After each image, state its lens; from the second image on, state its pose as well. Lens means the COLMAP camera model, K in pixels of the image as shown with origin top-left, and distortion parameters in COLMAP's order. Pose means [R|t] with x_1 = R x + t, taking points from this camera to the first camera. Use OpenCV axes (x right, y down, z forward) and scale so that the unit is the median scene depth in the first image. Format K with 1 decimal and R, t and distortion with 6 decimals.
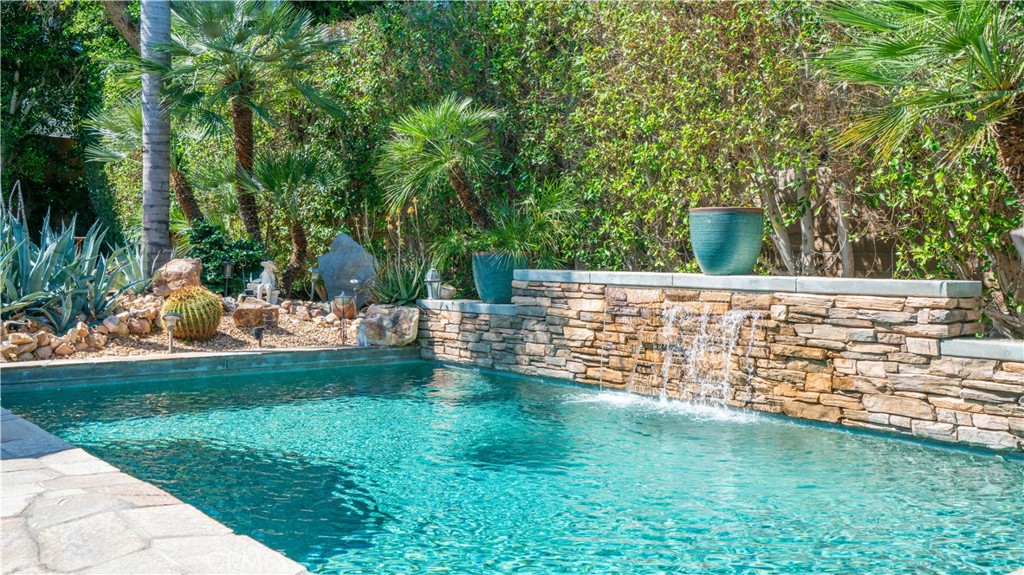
lens RADIAL K [[972.8, 0, 512.0], [0, 972.8, 287.5], [0, 0, 1]] dist [0.051154, 0.005331]
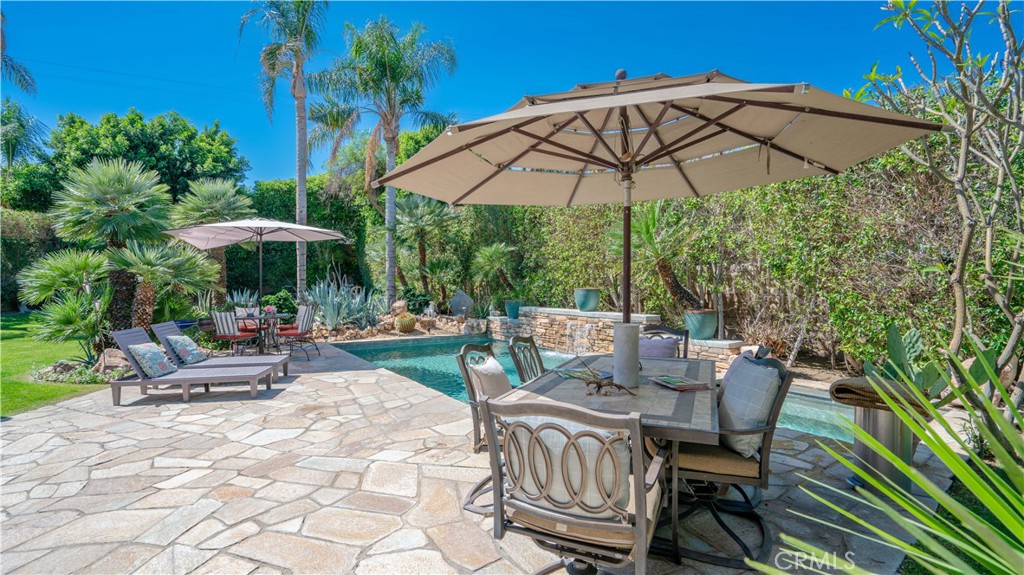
lens RADIAL K [[491.4, 0, 512.0], [0, 491.4, 287.5], [0, 0, 1]] dist [-0.044578, 0.000038]
pose [[0.996938, -0.010517, -0.077489, 0.081282], [0.009268, 0.999821, -0.016465, -0.045392], [0.077648, 0.015696, 0.996857, -0.356502]]
